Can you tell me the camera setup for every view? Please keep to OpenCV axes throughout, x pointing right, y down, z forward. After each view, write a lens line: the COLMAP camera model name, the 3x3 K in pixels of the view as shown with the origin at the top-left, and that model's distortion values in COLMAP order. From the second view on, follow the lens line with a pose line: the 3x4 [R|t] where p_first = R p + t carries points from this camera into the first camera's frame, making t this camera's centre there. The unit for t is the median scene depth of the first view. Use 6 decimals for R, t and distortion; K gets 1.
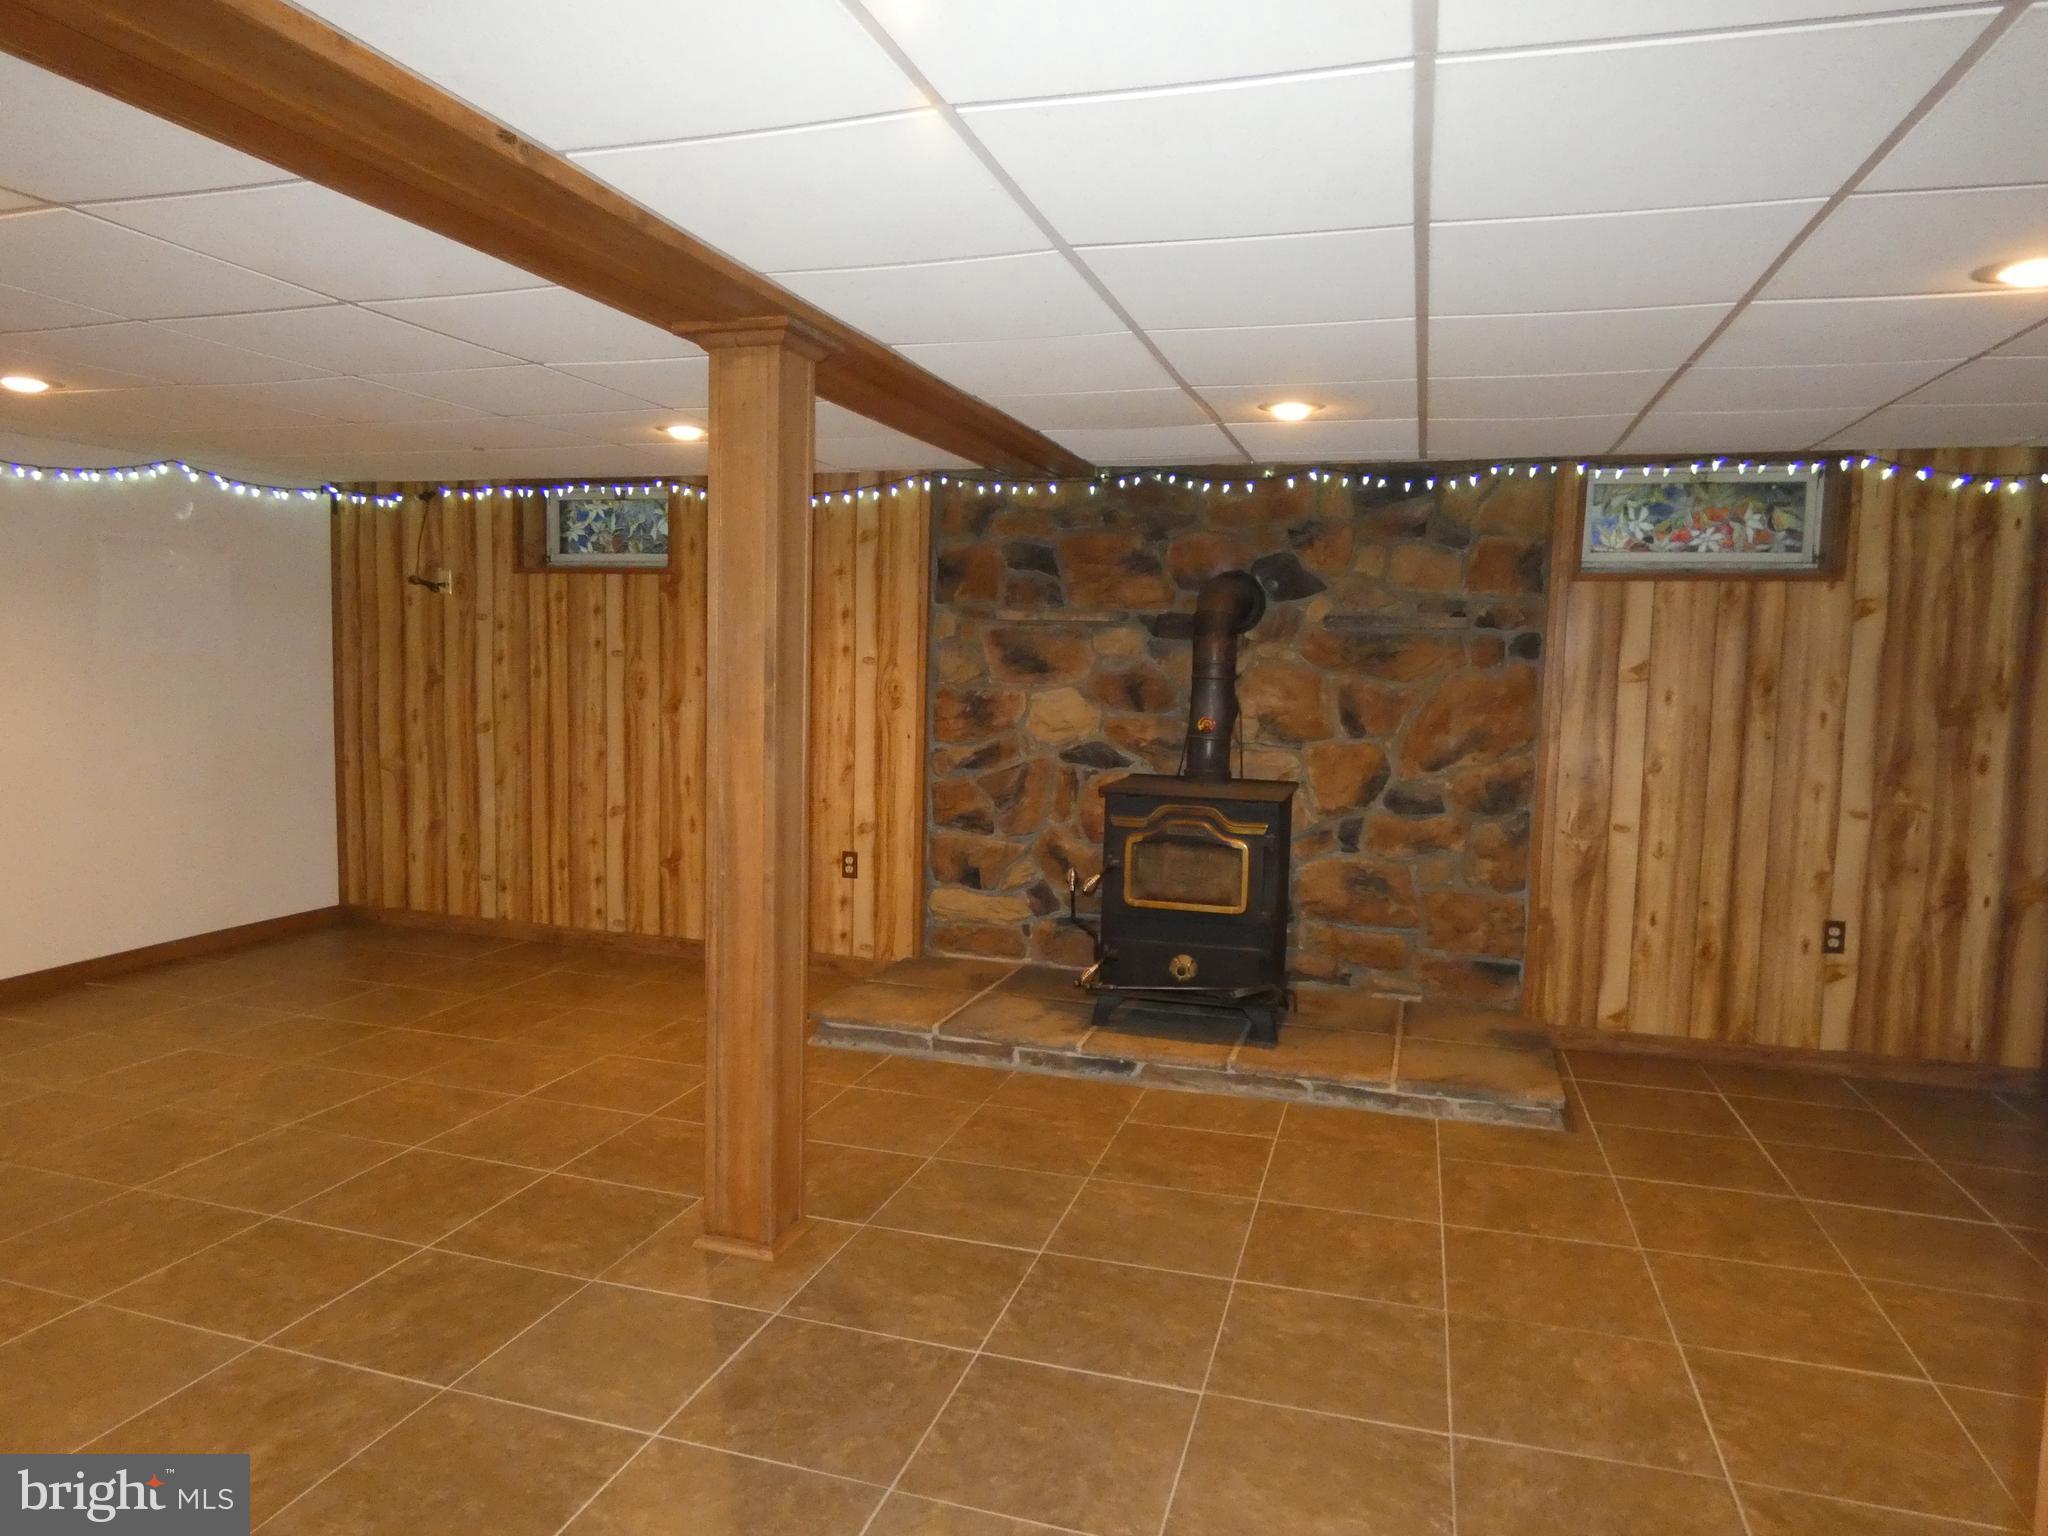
lens RADIAL K [[1277.3, 0, 1018.6], [0, 1277.3, 765.8], [0, 0, 1]] dist [-0.017536, -0.000190]
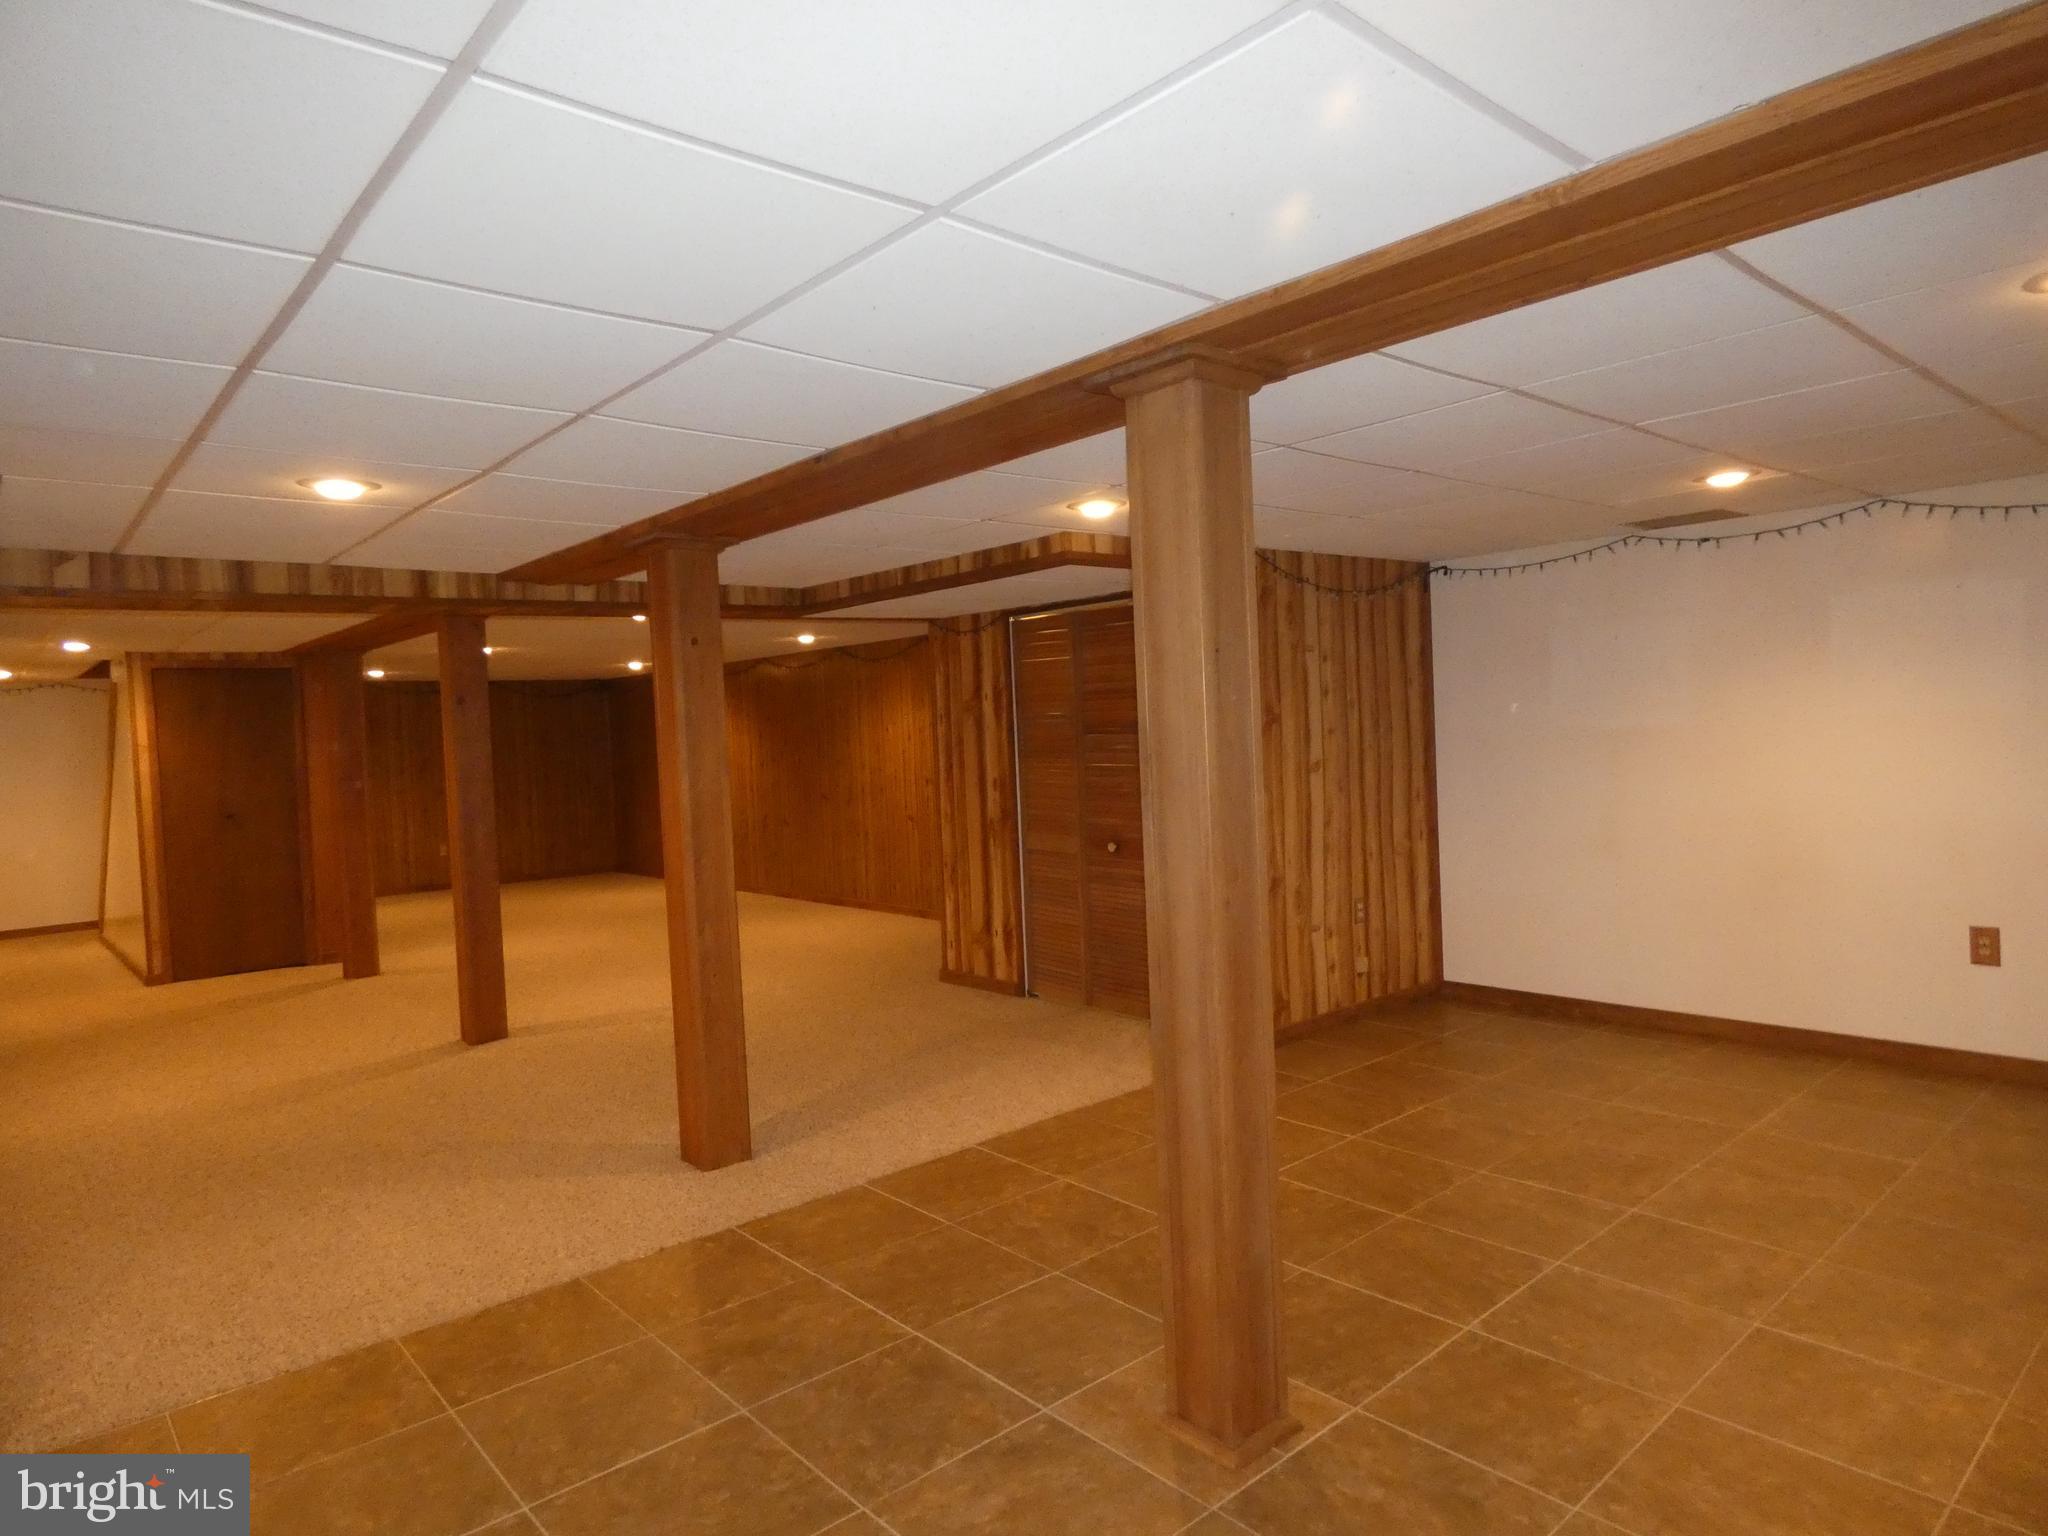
lens RADIAL K [[1225.7, 0, 1024.7], [0, 1225.7, 763.6], [0, 0, 1]] dist [-0.000008, 0.001852]
pose [[-0.521488, 0.027520, -0.852814, 0.340328], [-0.042181, 0.997426, 0.057980, -0.068601], [0.852215, 0.066208, -0.518985, 0.801164]]
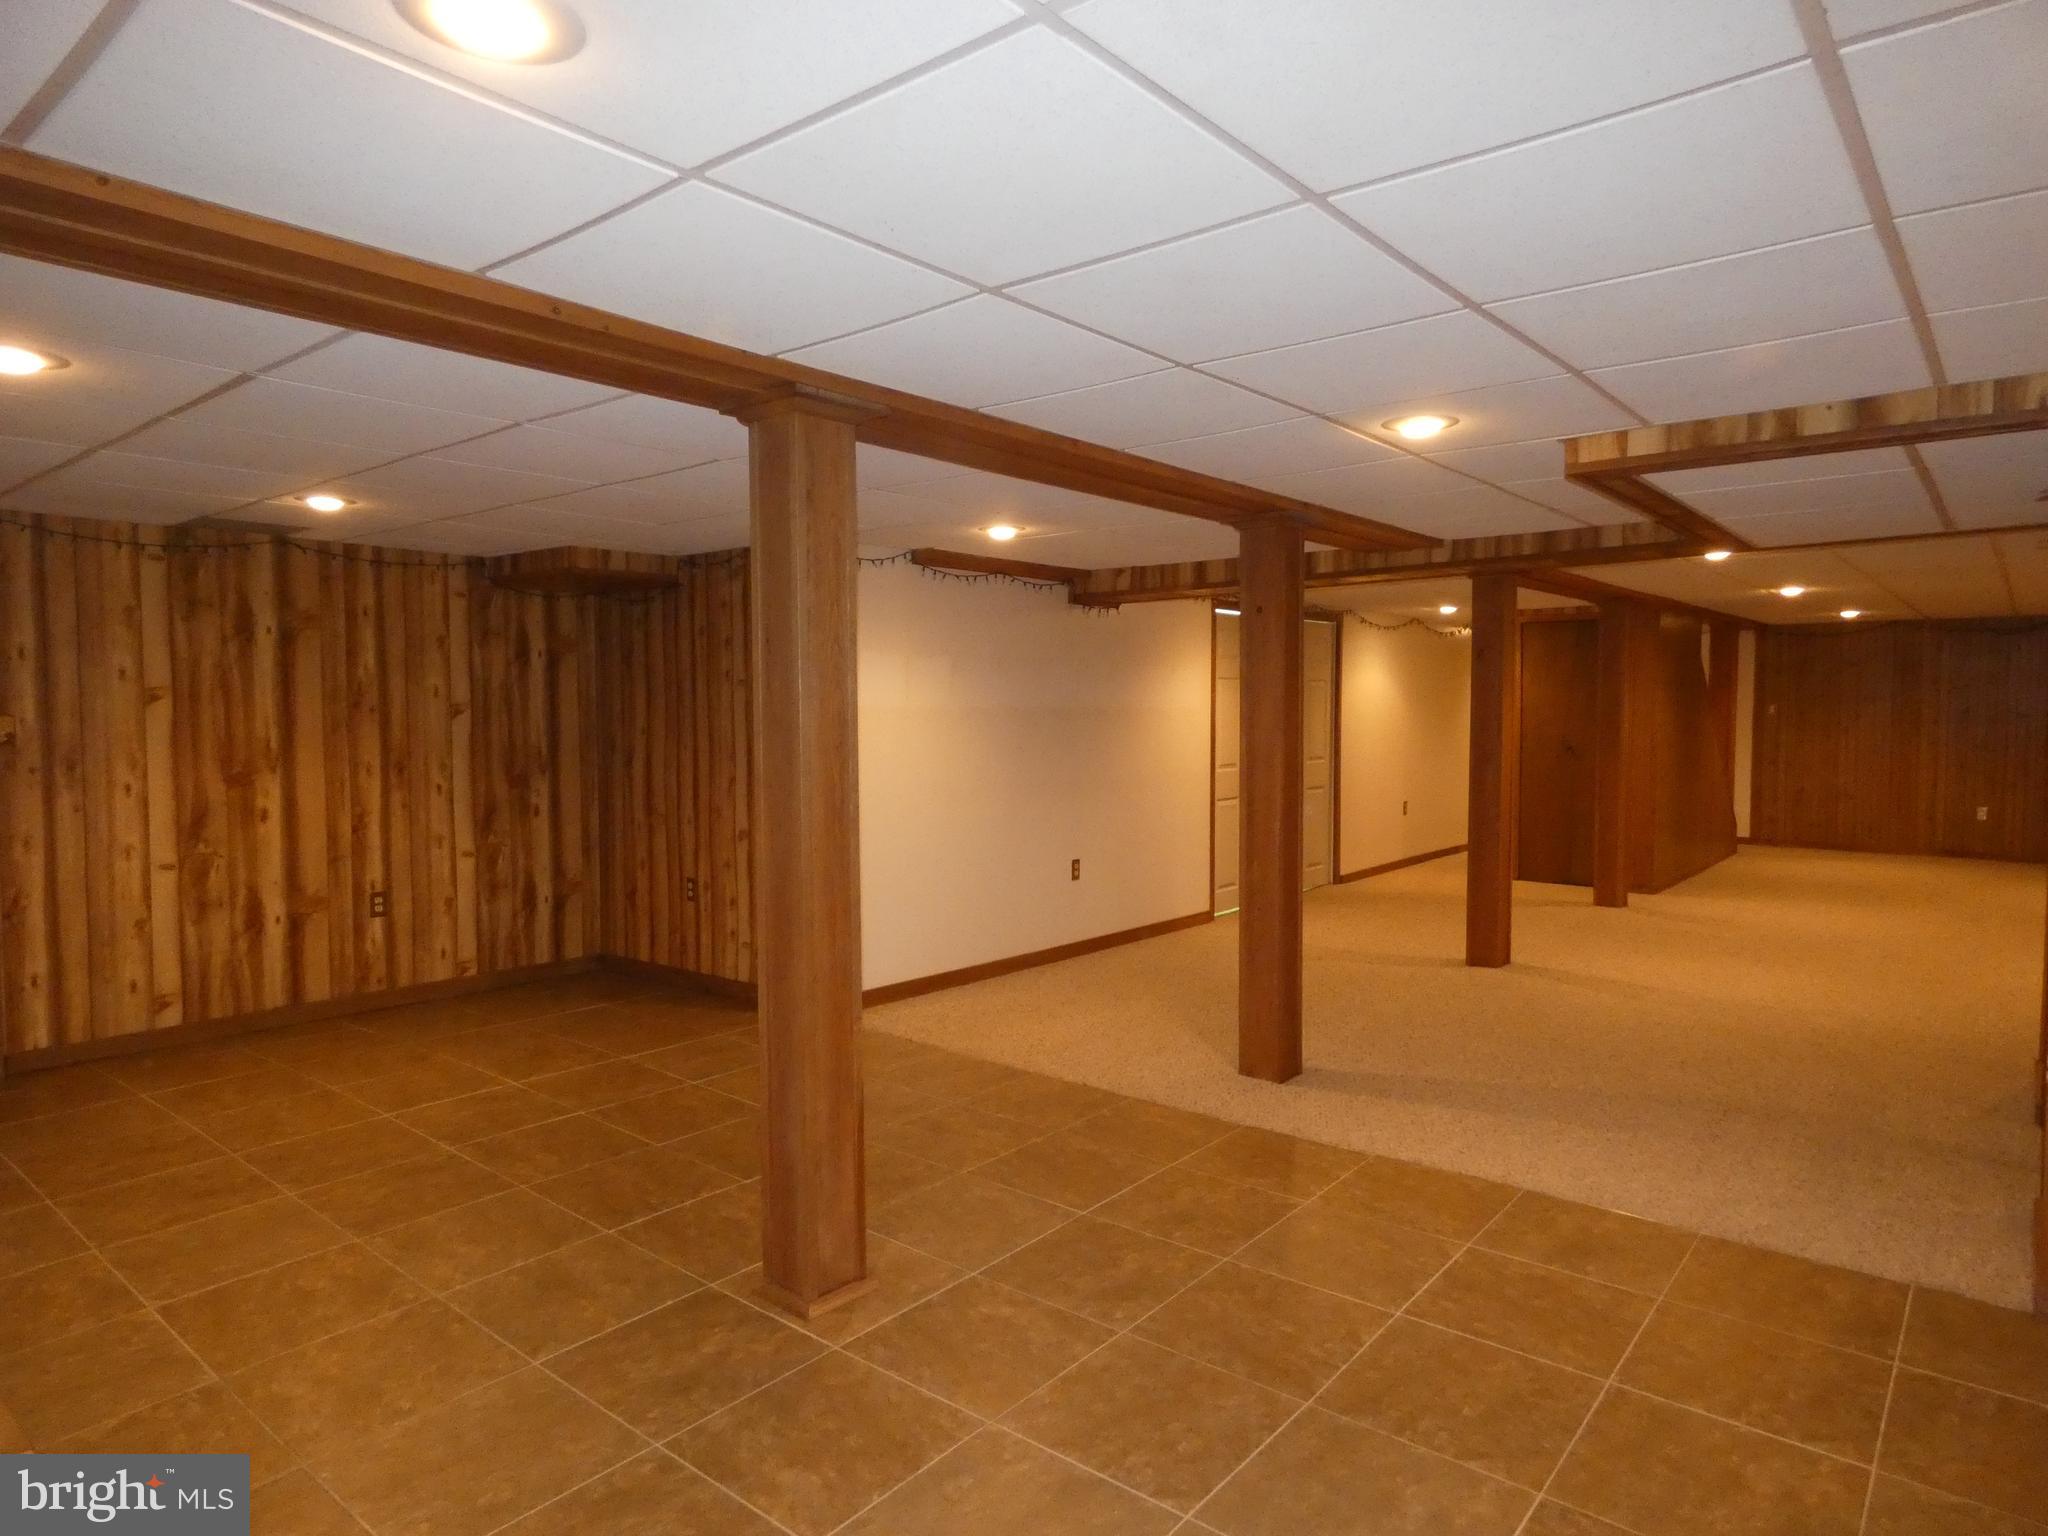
lens RADIAL K [[1225.7, 0, 1024.7], [0, 1225.7, 763.6], [0, 0, 1]] dist [-0.000008, 0.001852]
pose [[-0.922550, -0.035618, 0.384231, -0.451177], [0.017916, 0.990704, 0.134853, -0.106171], [-0.385462, 0.131292, -0.913335, 1.107783]]
